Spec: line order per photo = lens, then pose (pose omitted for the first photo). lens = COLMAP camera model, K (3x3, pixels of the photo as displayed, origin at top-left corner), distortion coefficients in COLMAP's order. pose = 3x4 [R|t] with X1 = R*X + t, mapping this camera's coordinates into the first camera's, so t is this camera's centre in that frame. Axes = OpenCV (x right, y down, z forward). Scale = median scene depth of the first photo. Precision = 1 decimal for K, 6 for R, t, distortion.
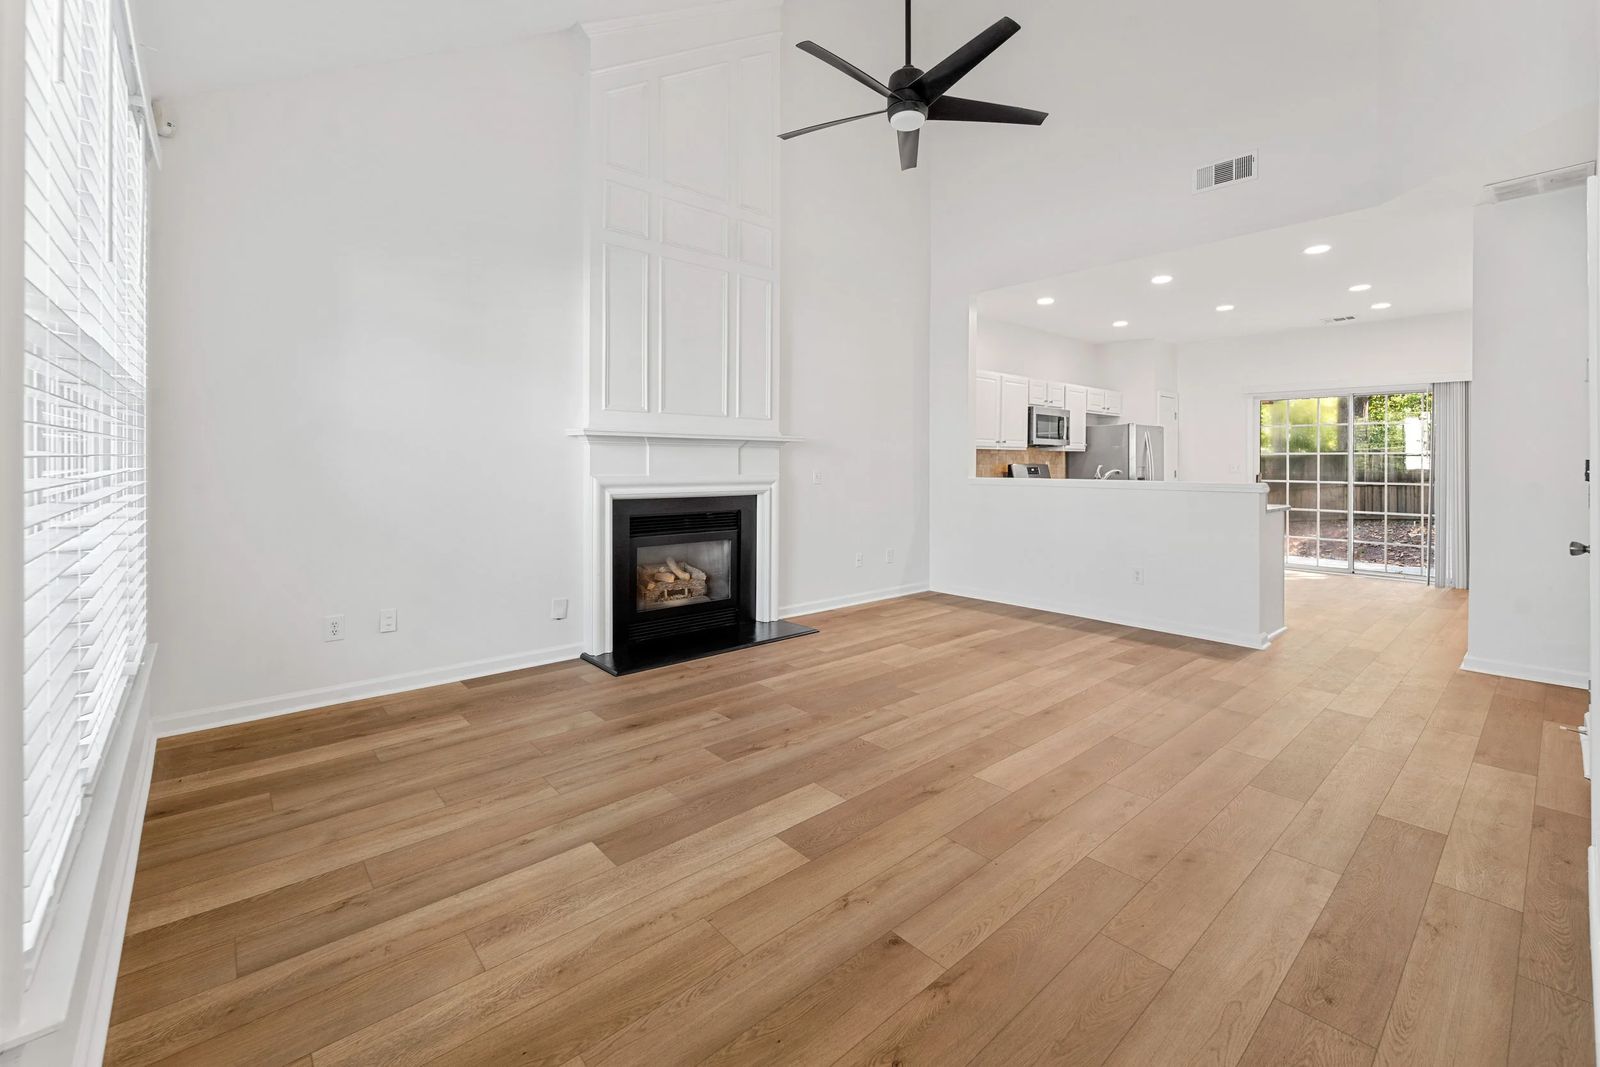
lens RADIAL K [[663.6, 0, 811.4], [0, 663.6, 542.8], [0, 0, 1]] dist [-0.001323, -0.001084]
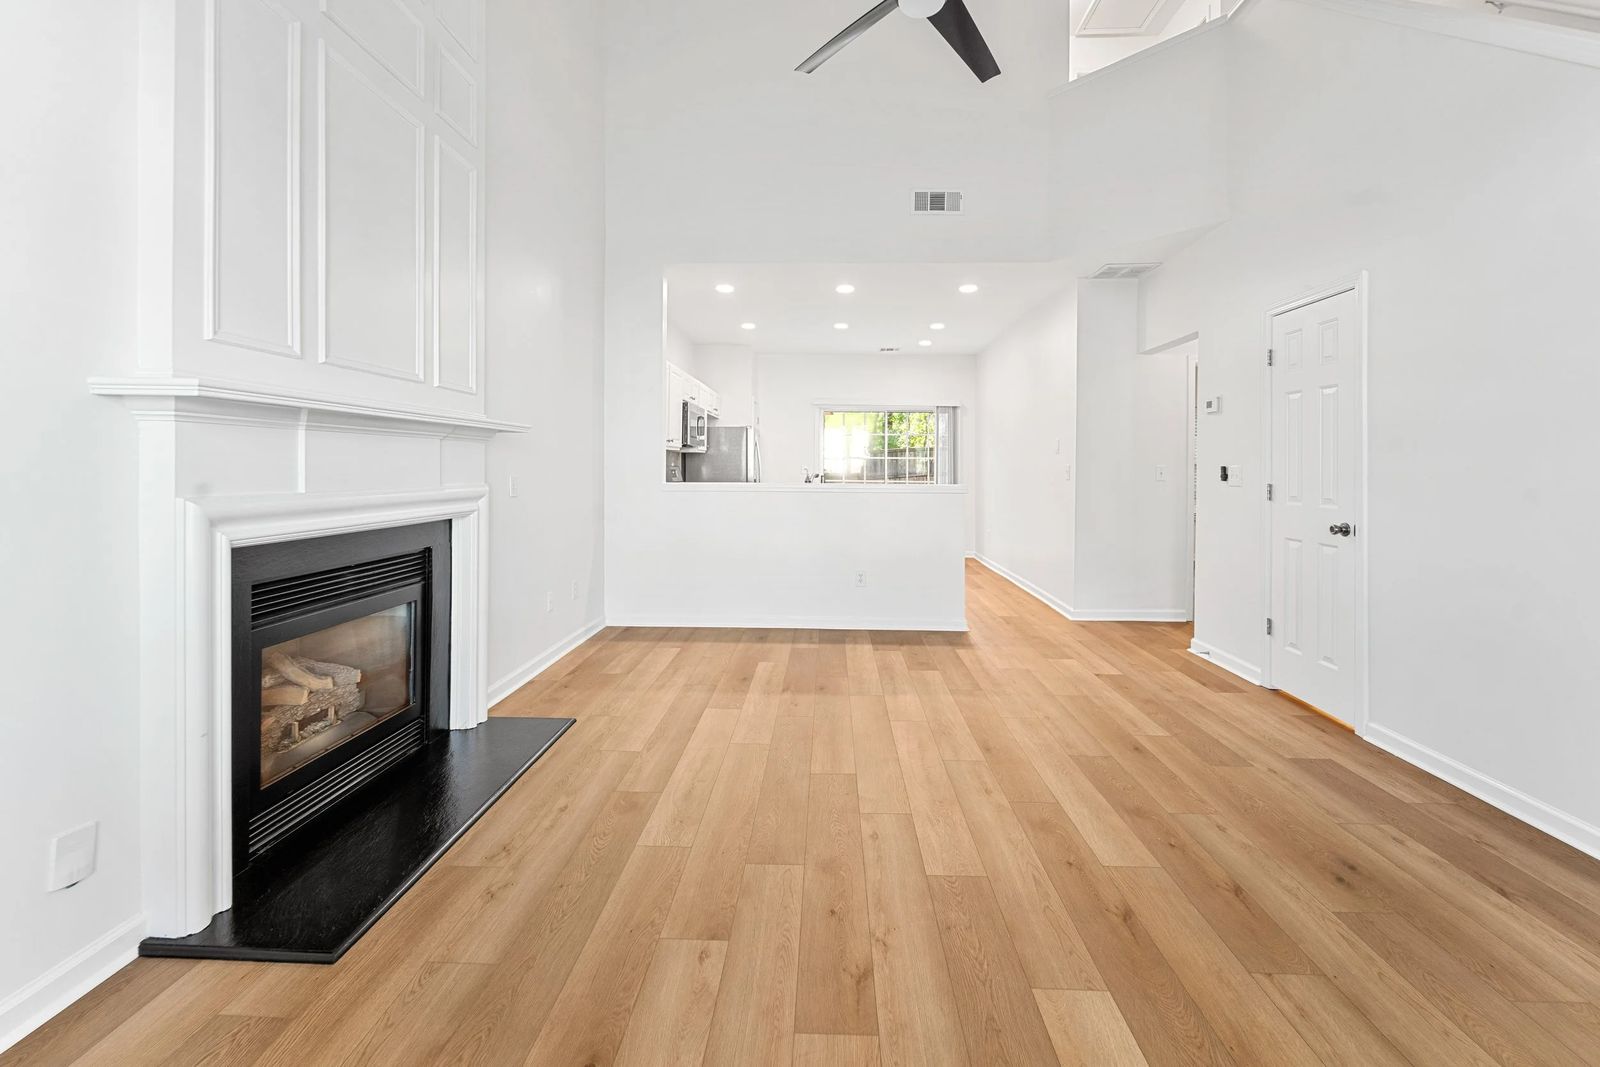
lens RADIAL K [[663.6, 0, 802.4], [0, 663.6, 519.8], [0, 0, 1]] dist [-0.001323, -0.001084]
pose [[0.693424, -0.055957, 0.718354, -0.344672], [0.080067, 0.996789, 0.000358, -0.055164], [-0.716067, 0.057268, 0.695678, 0.430388]]
